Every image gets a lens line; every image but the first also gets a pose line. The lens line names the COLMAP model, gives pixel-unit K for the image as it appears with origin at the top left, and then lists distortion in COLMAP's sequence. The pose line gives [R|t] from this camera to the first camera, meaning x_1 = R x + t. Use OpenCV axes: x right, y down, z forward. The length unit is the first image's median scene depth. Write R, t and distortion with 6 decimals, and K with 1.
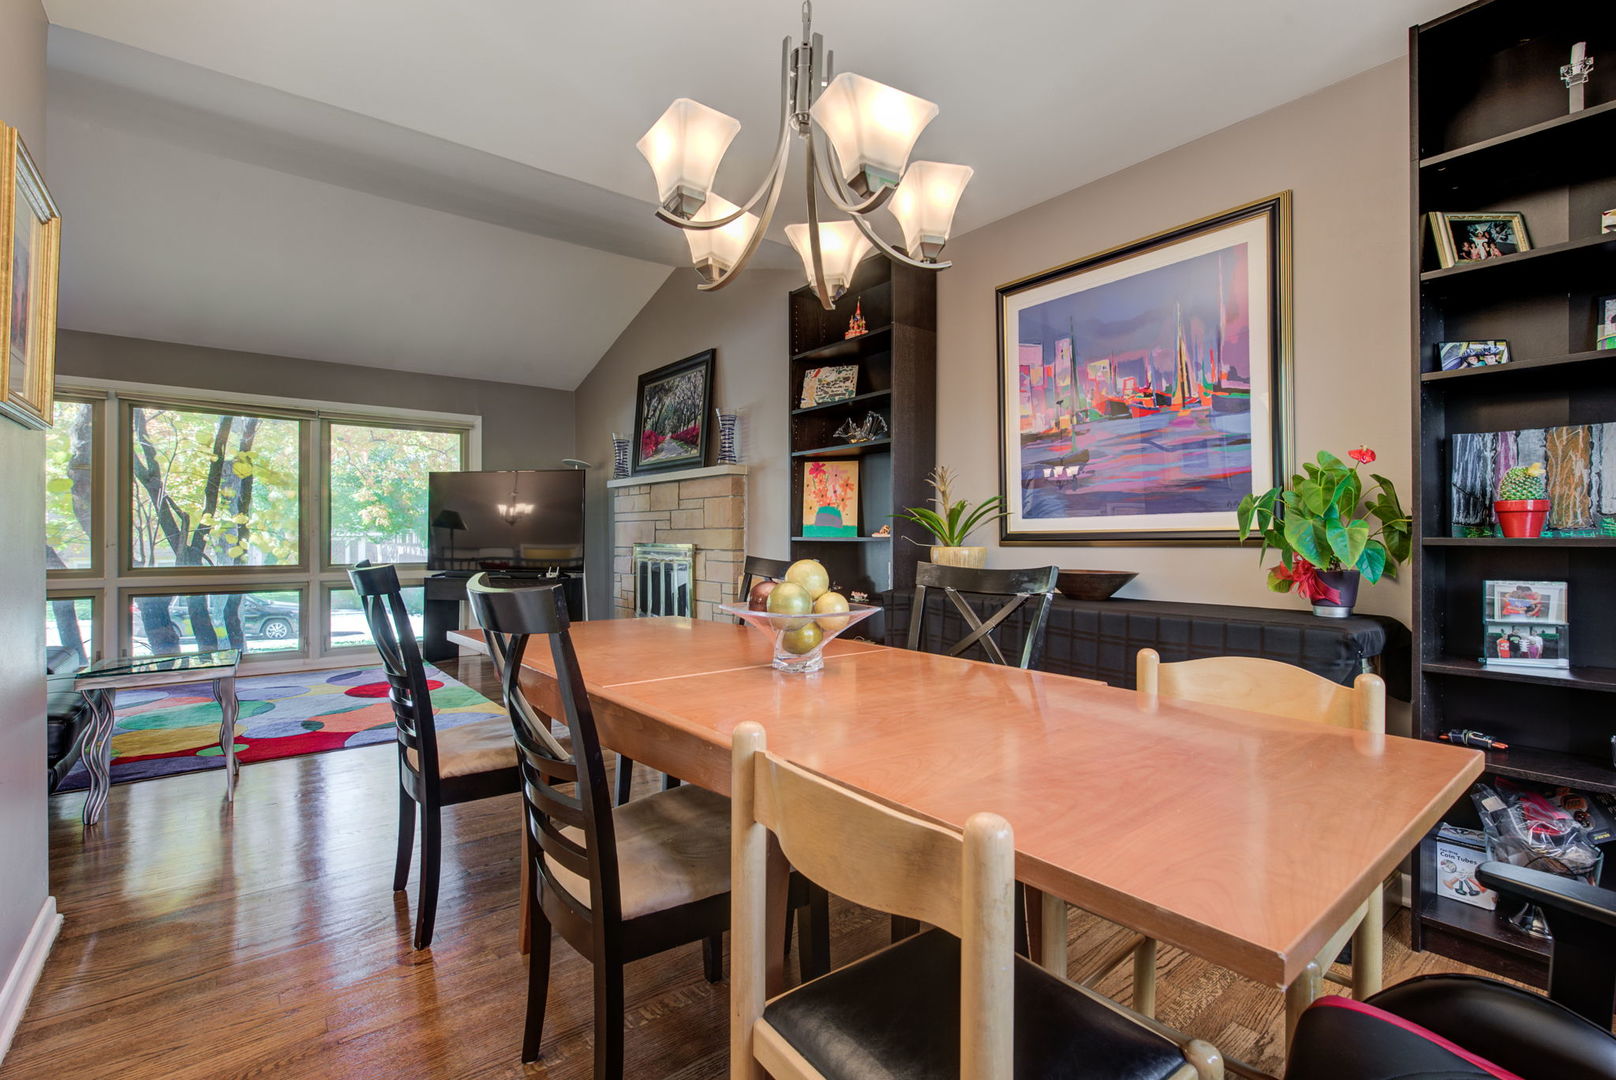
lens RADIAL K [[718.4, 0, 808.8], [0, 718.4, 529.1], [0, 0, 1]] dist [0.023663, -0.000276]
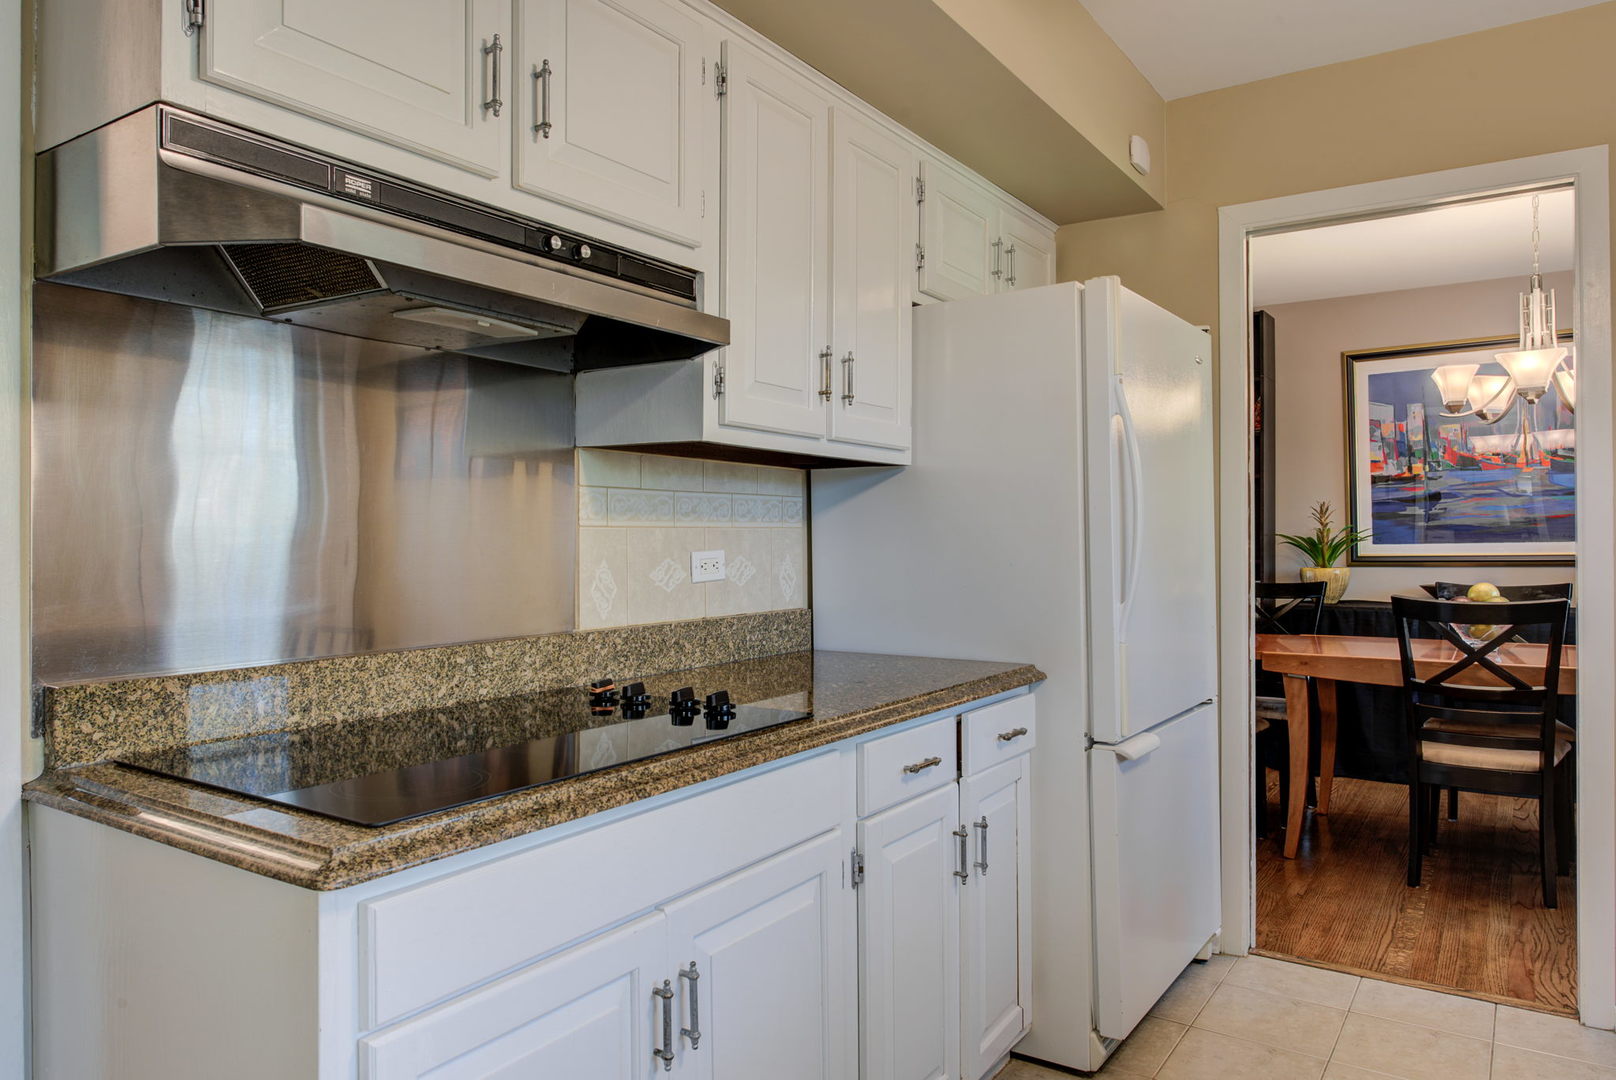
lens RADIAL K [[1068.4, 0, 774.8], [0, 1068.4, 532.1], [0, 0, 1]] dist [-0.004923, -0.002970]
pose [[0.961638, -0.005345, 0.274269, -1.246425], [0.005070, 0.999986, 0.001710, -0.046186], [-0.274275, -0.000254, 0.961651, -0.492341]]
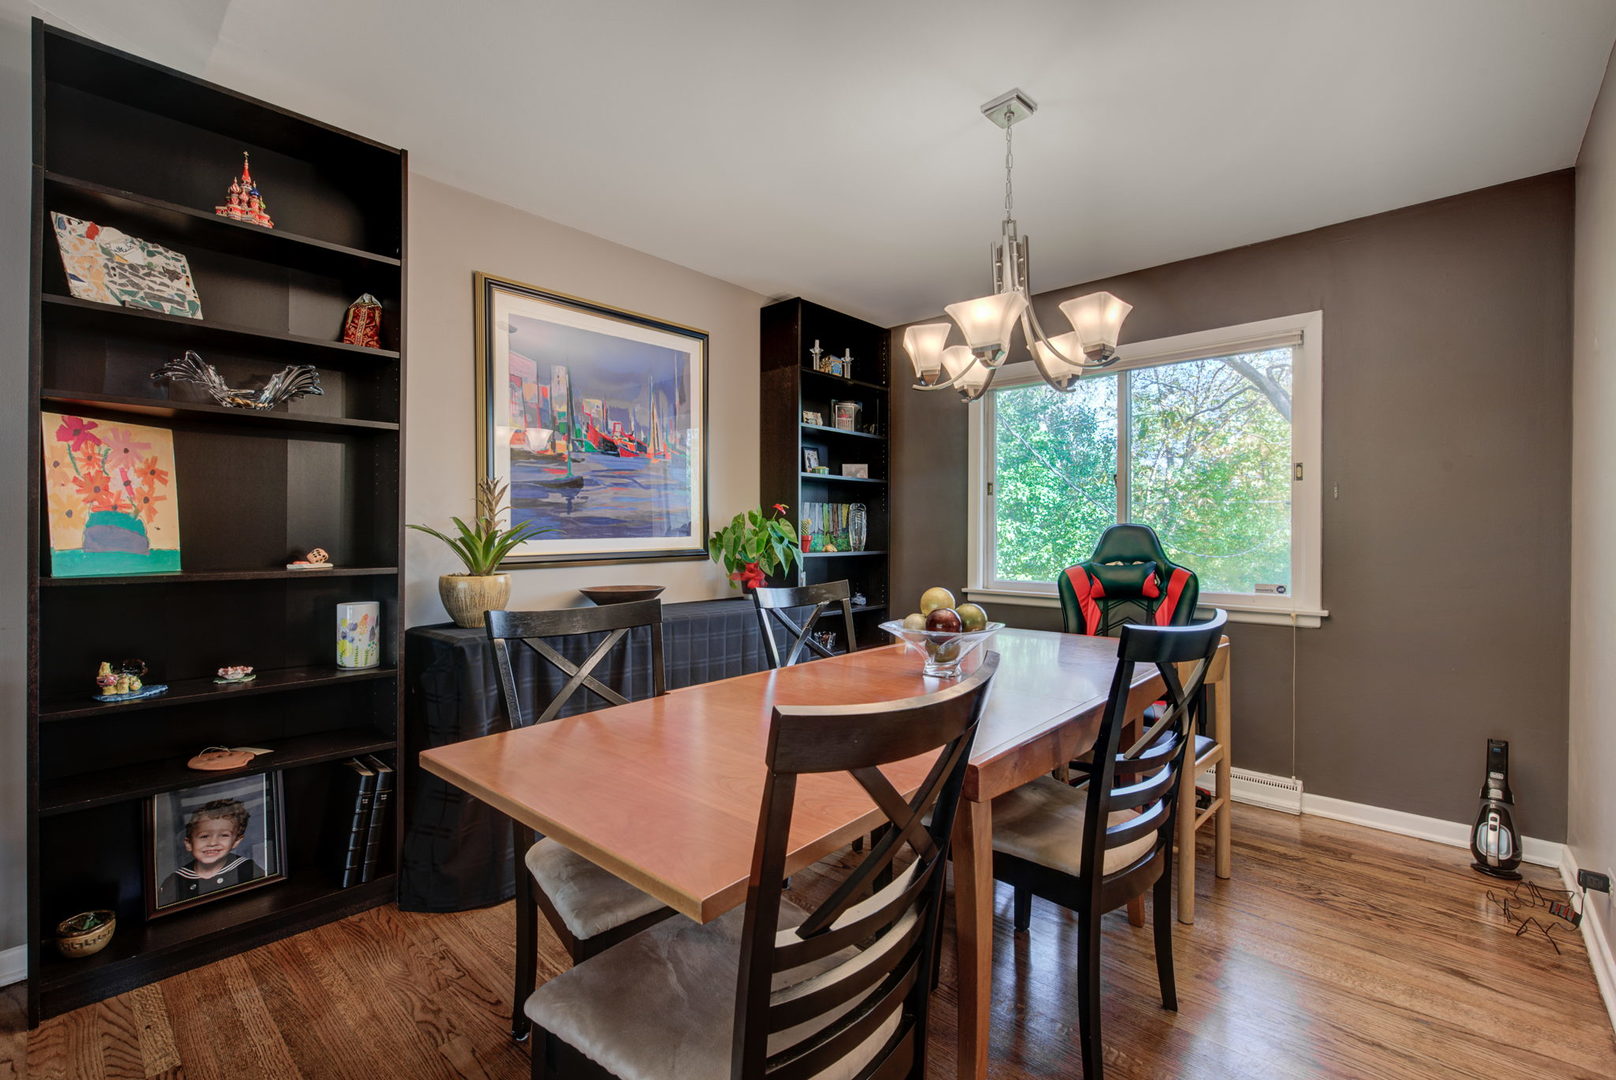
lens RADIAL K [[713.1, 0, 808.0], [0, 713.1, 540.0], [0, 0, 1]] dist [-0.003041, -0.000768]
pose [[-0.139039, -0.004164, 0.990278, -0.697525], [-0.004534, 0.999983, 0.003568, -0.021166], [-0.990277, -0.003993, -0.139055, 0.793401]]
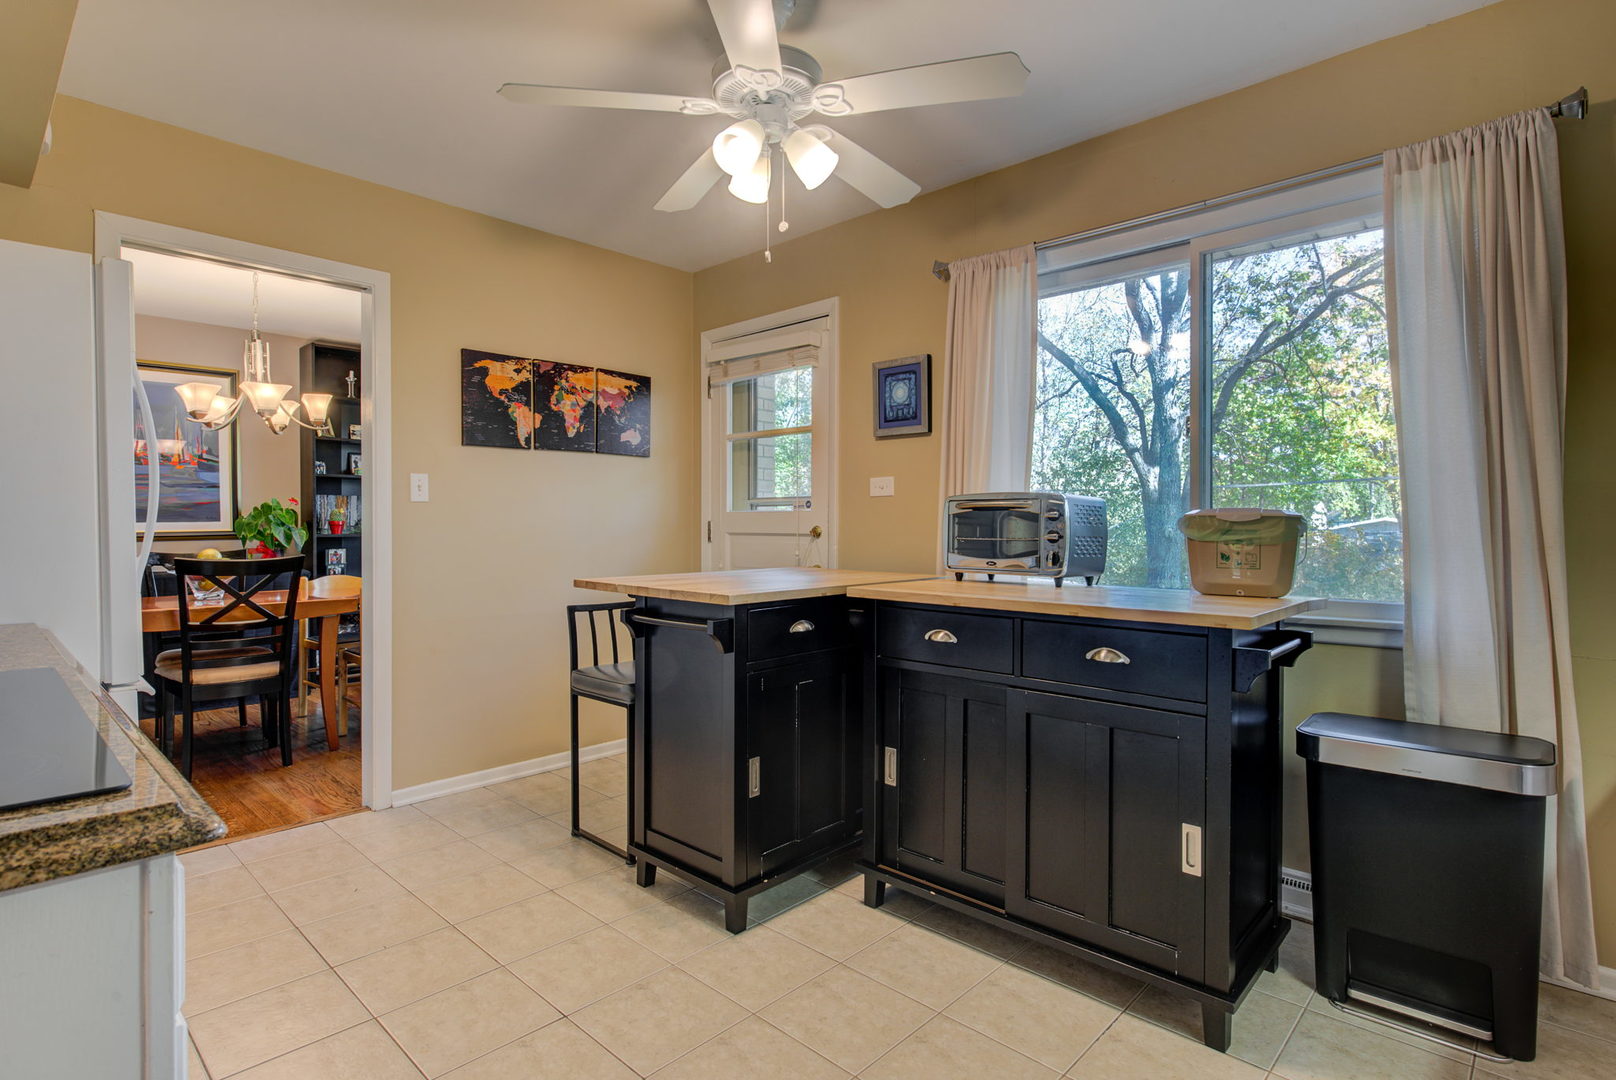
lens RADIAL K [[820.8, 0, 808.0], [0, 820.8, 540.0], [0, 0, 1]] dist [0.000292, -0.000275]
pose [[-0.128365, -0.019849, 0.991528, -1.525932], [-0.005743, 0.999798, 0.019271, -0.022922], [-0.991710, -0.003220, -0.128453, -0.266373]]
